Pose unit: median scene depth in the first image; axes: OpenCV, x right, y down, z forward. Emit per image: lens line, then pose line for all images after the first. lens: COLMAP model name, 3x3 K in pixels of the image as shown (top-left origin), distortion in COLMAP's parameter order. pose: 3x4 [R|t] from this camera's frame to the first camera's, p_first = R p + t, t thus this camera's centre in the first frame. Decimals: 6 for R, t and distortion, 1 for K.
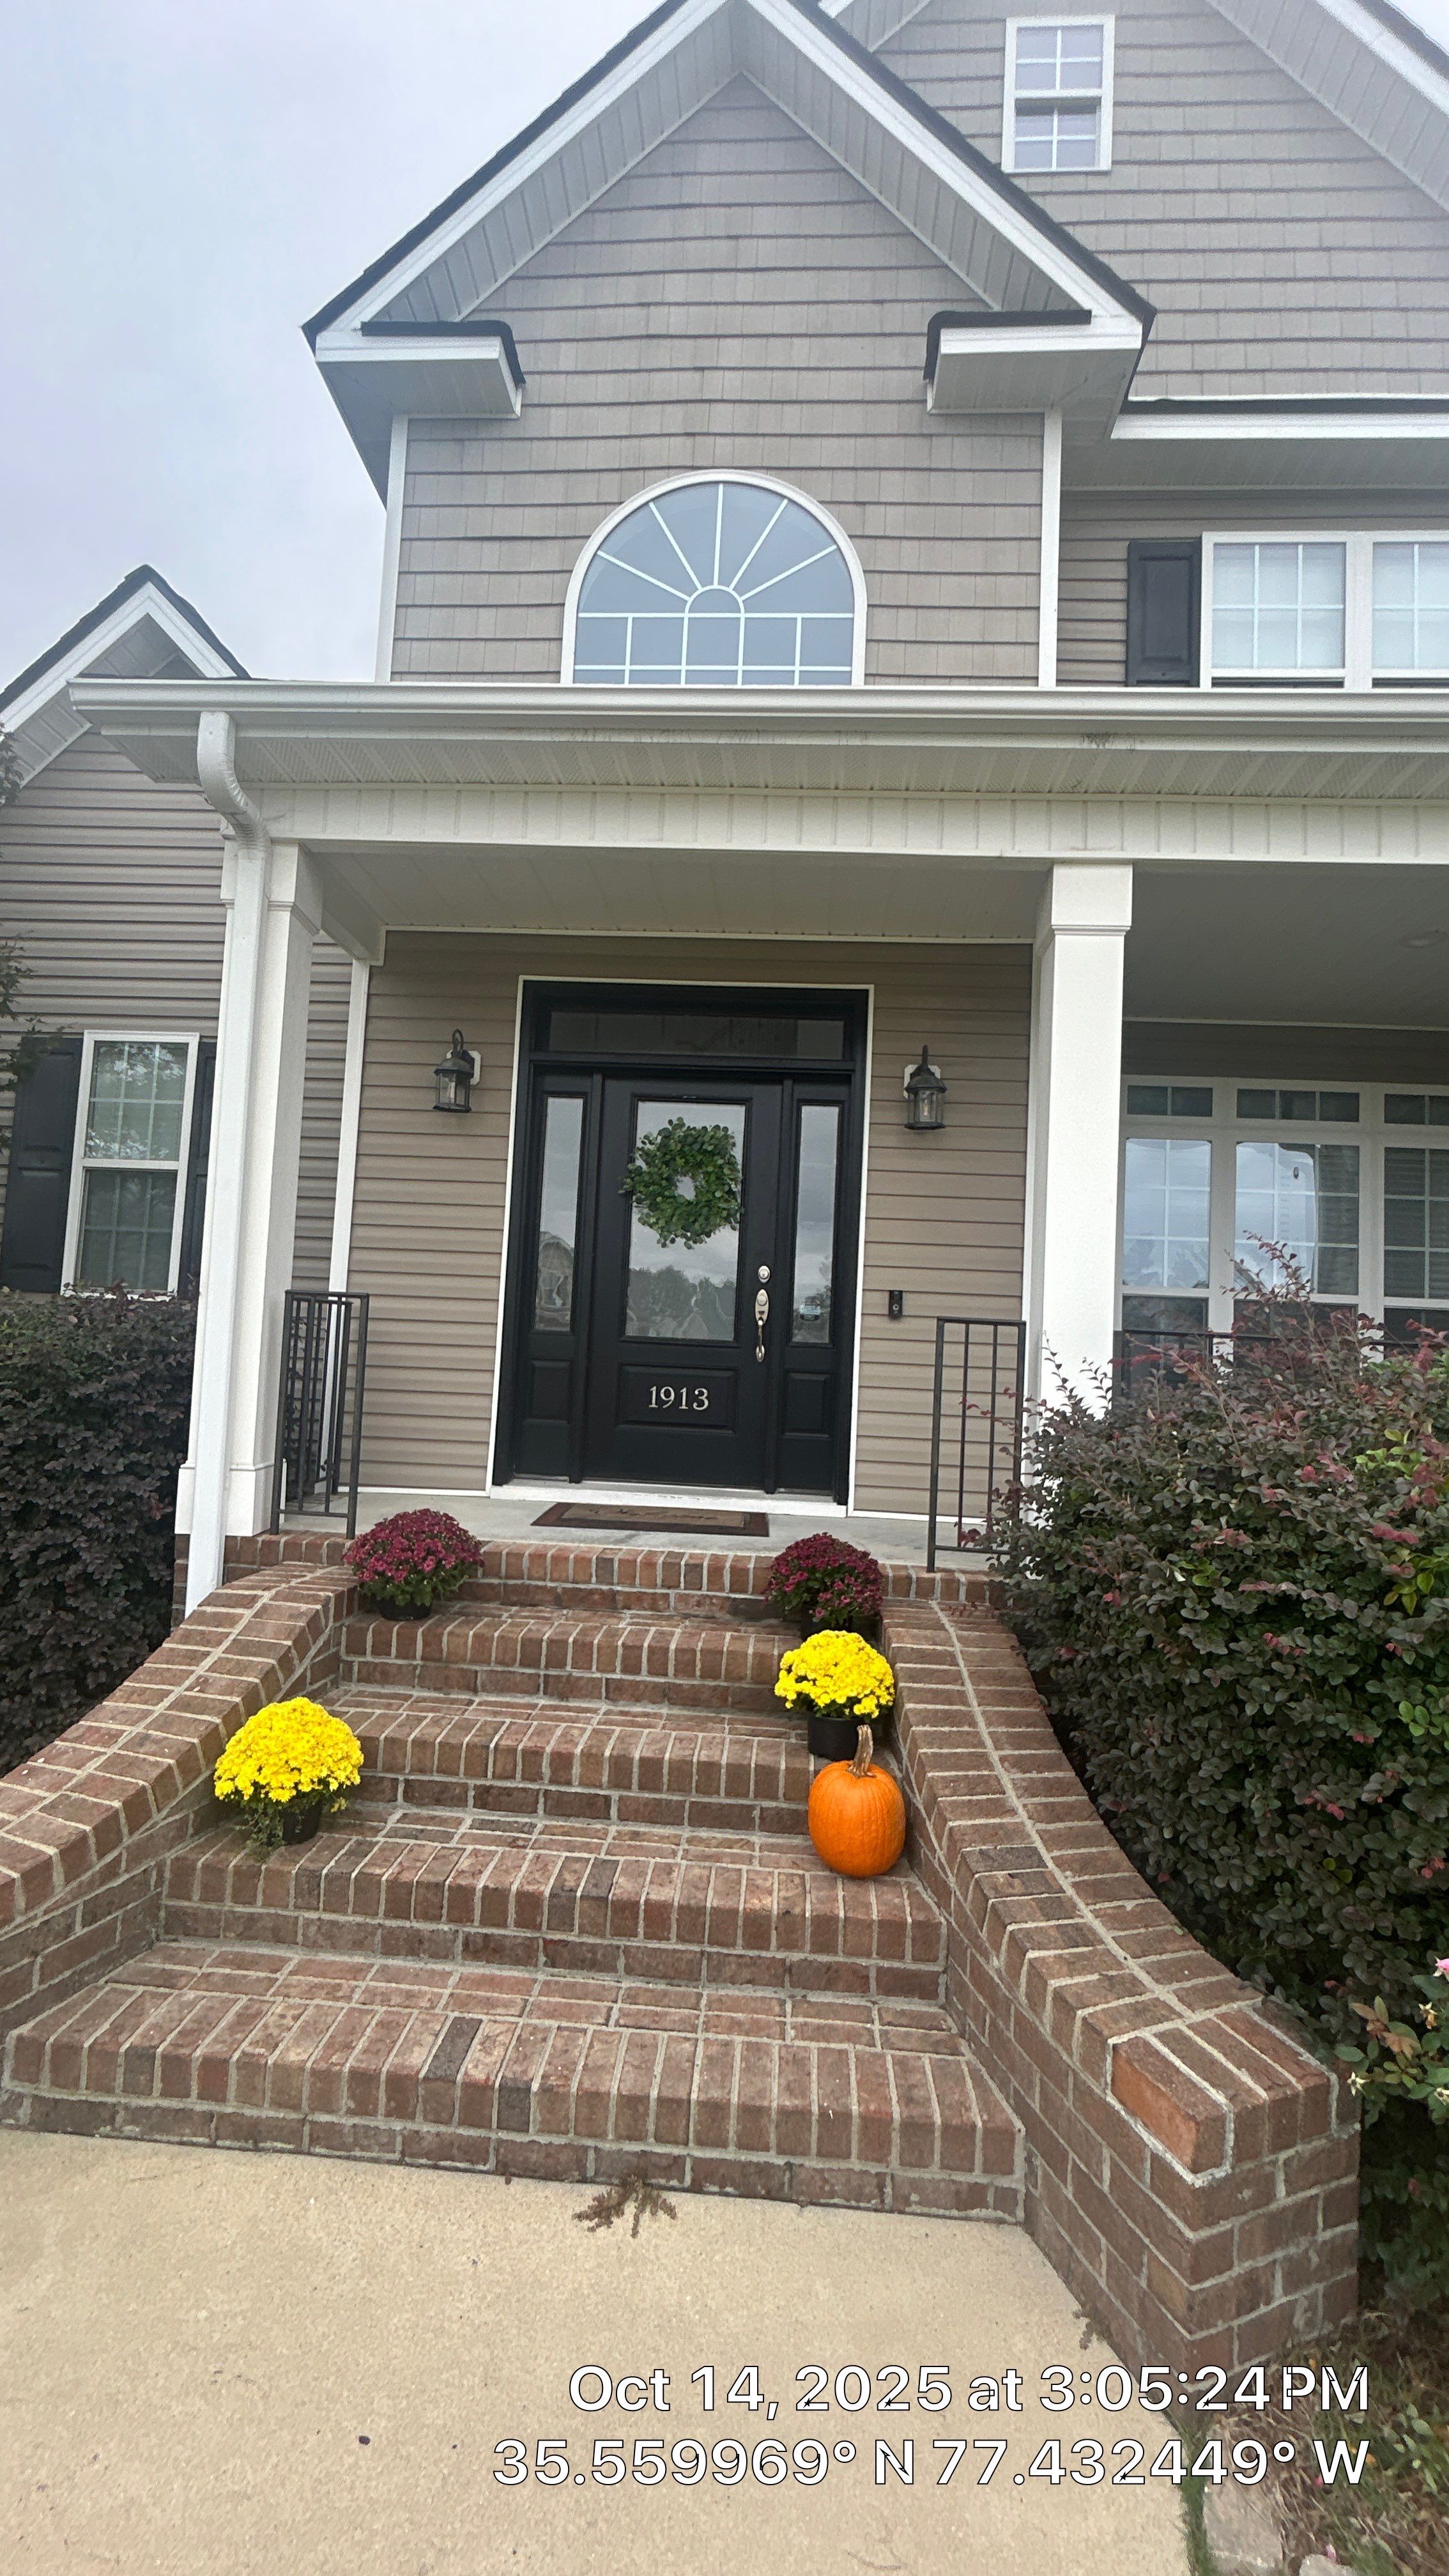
lens RADIAL K [[1247.8, 0, 724.5], [0, 1247.8, 1288.0], [0, 0, 1]] dist [-0.001030, 0.001550]
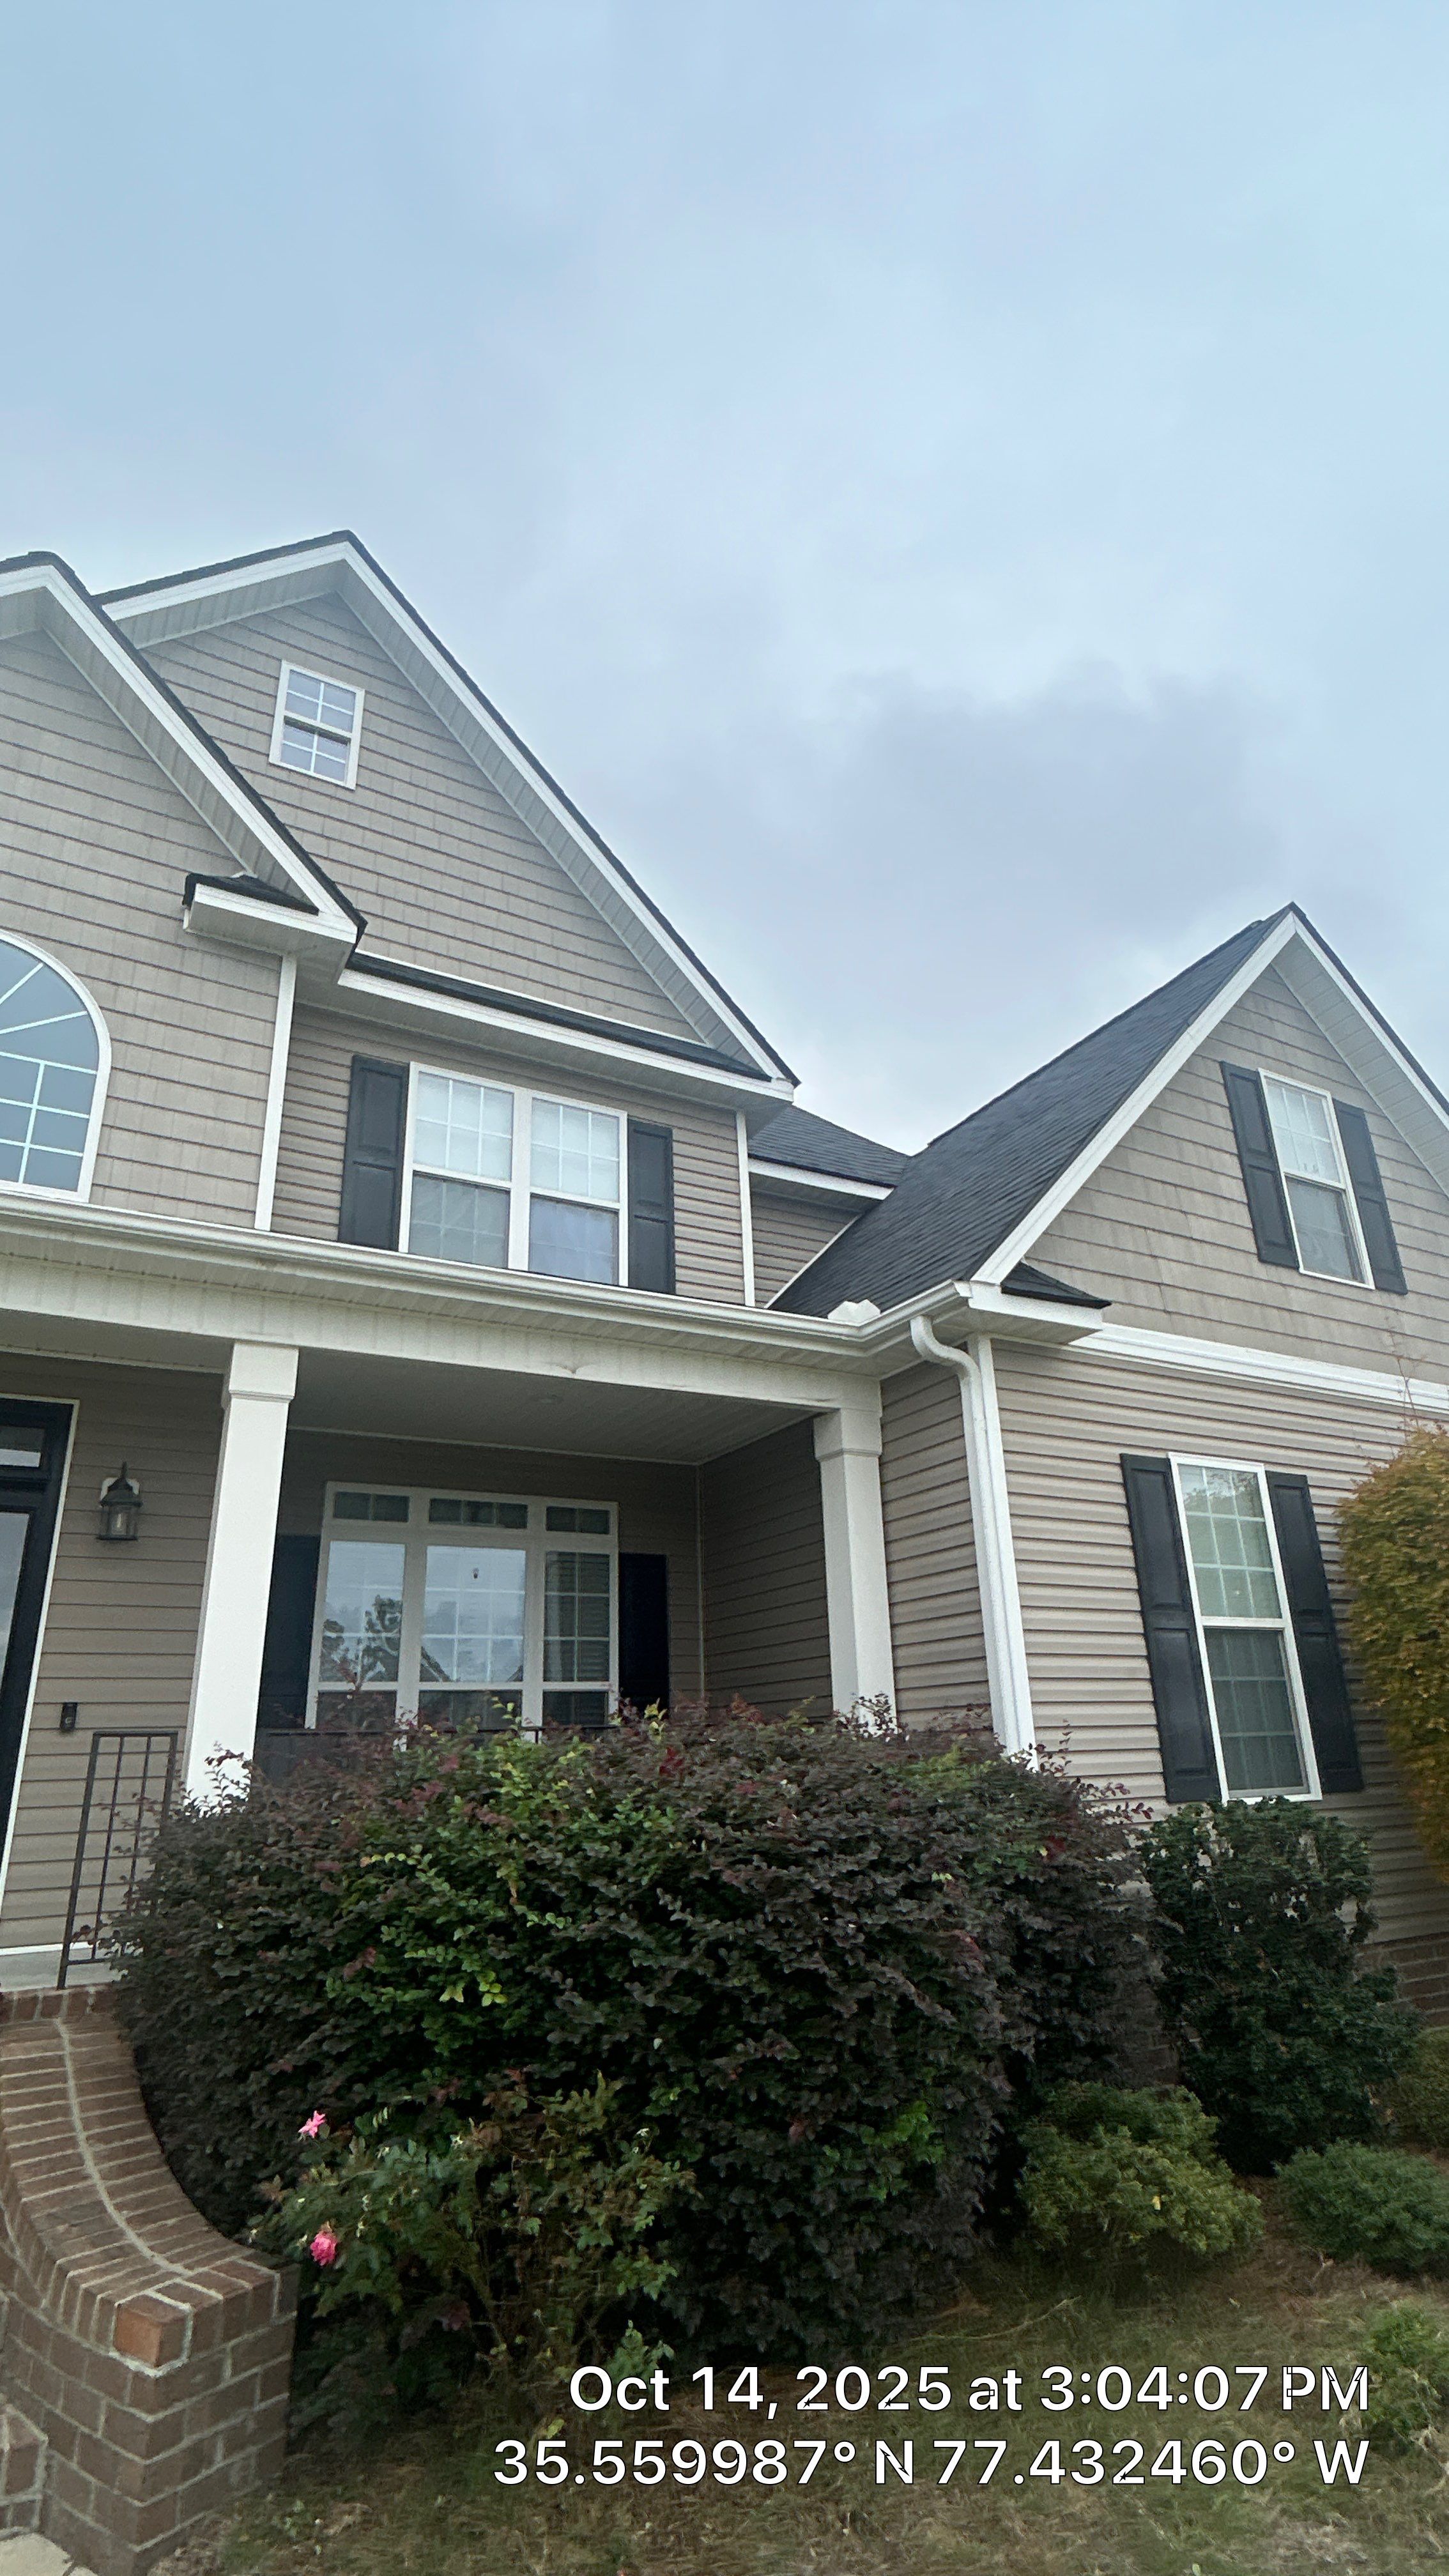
lens RADIAL K [[1247.8, 0, 724.5], [0, 1247.8, 1288.0], [0, 0, 1]] dist [-0.001030, 0.001550]
pose [[0.837250, 0.122671, 0.532882, 0.002300], [0.040696, 0.957831, -0.284436, -0.021472], [-0.545303, 0.259830, 0.796952, -0.392991]]
